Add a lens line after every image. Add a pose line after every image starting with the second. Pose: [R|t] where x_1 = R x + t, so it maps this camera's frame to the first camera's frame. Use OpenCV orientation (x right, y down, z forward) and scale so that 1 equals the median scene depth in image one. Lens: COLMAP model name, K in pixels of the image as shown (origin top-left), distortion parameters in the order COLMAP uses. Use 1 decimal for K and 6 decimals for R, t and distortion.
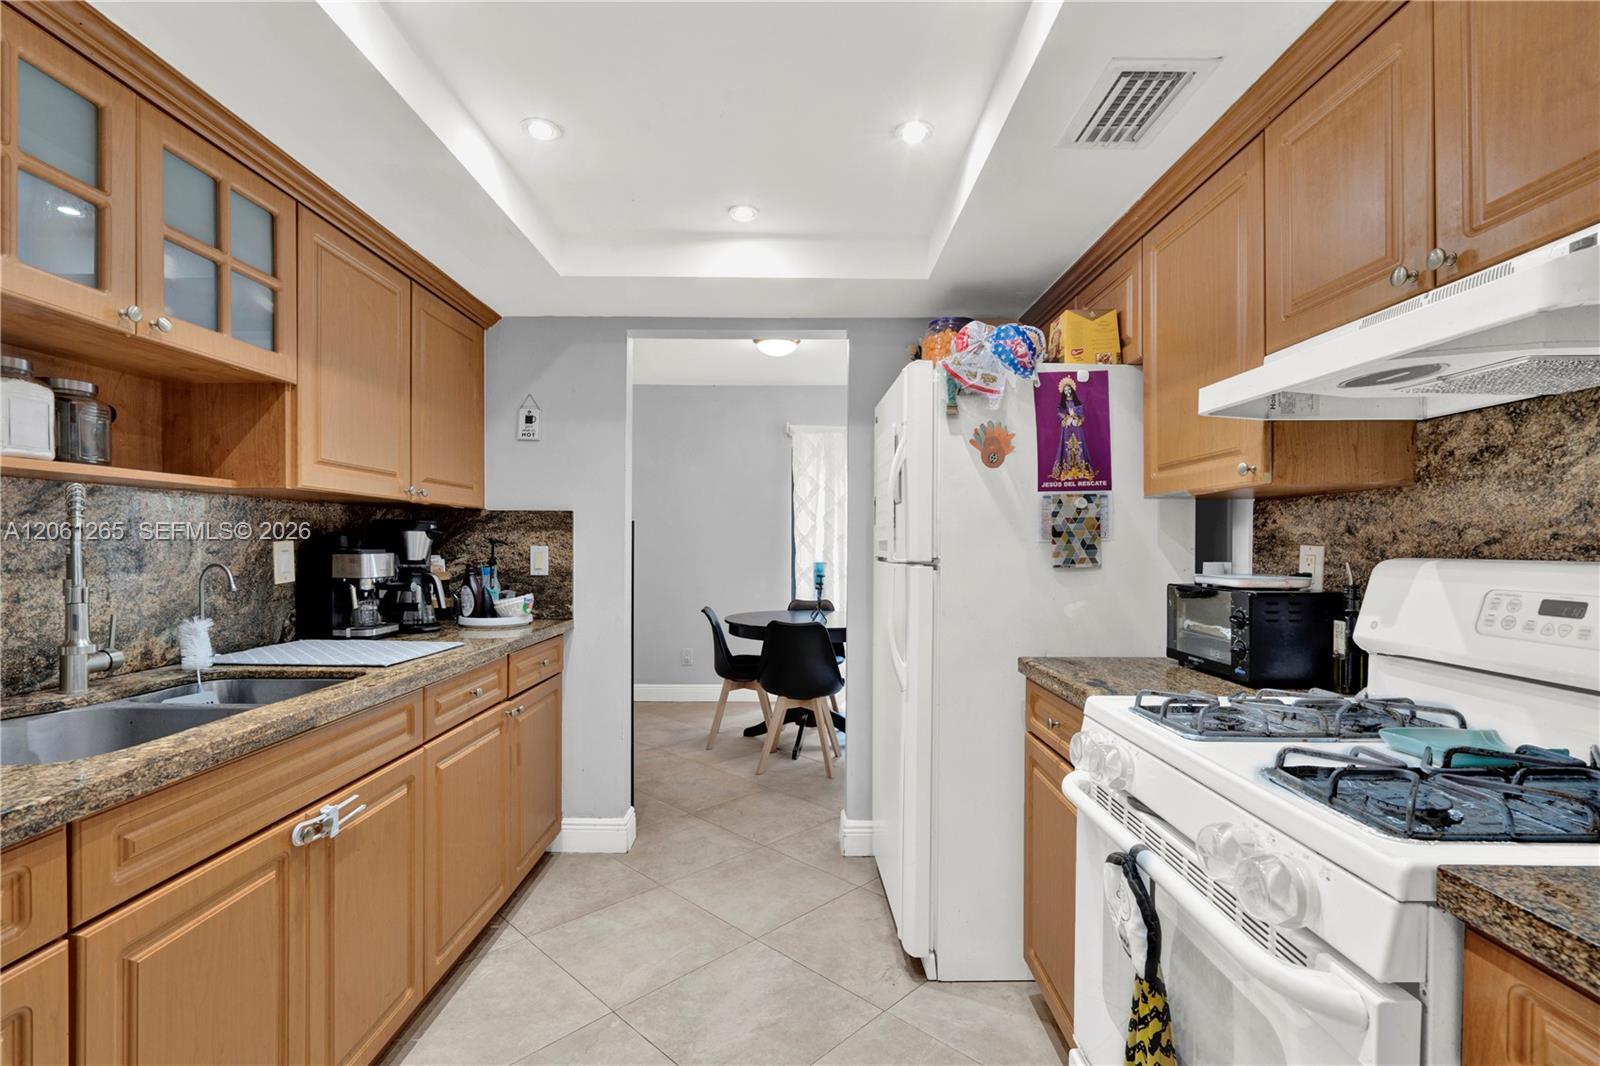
lens RADIAL K [[730.8, 0, 802.9], [0, 730.8, 544.9], [0, 0, 1]] dist [-0.001522, 0.001120]
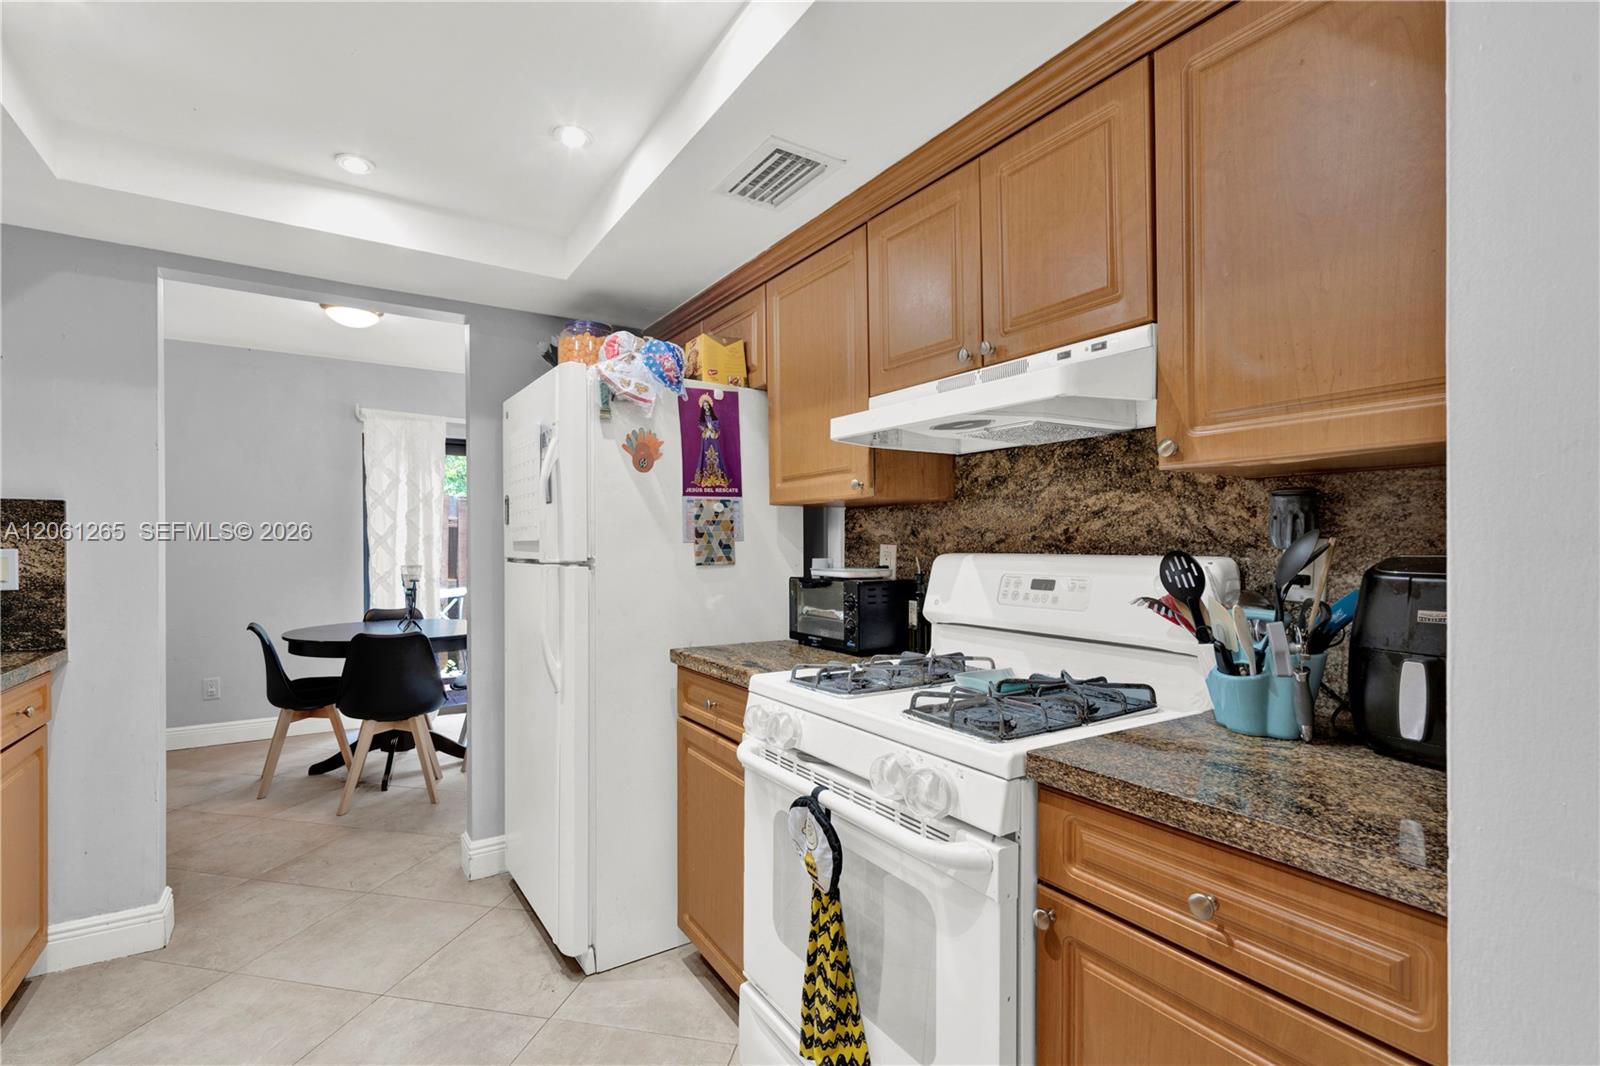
lens RADIAL K [[727.1, 0, 803.4], [0, 727.1, 538.7], [0, 0, 1]] dist [-0.003579, 0.001676]
pose [[0.841979, 0.000929, 0.539510, -0.125501], [0.003960, 0.999961, -0.007901, 0.000149], [-0.539496, 0.008788, 0.841942, -0.014015]]
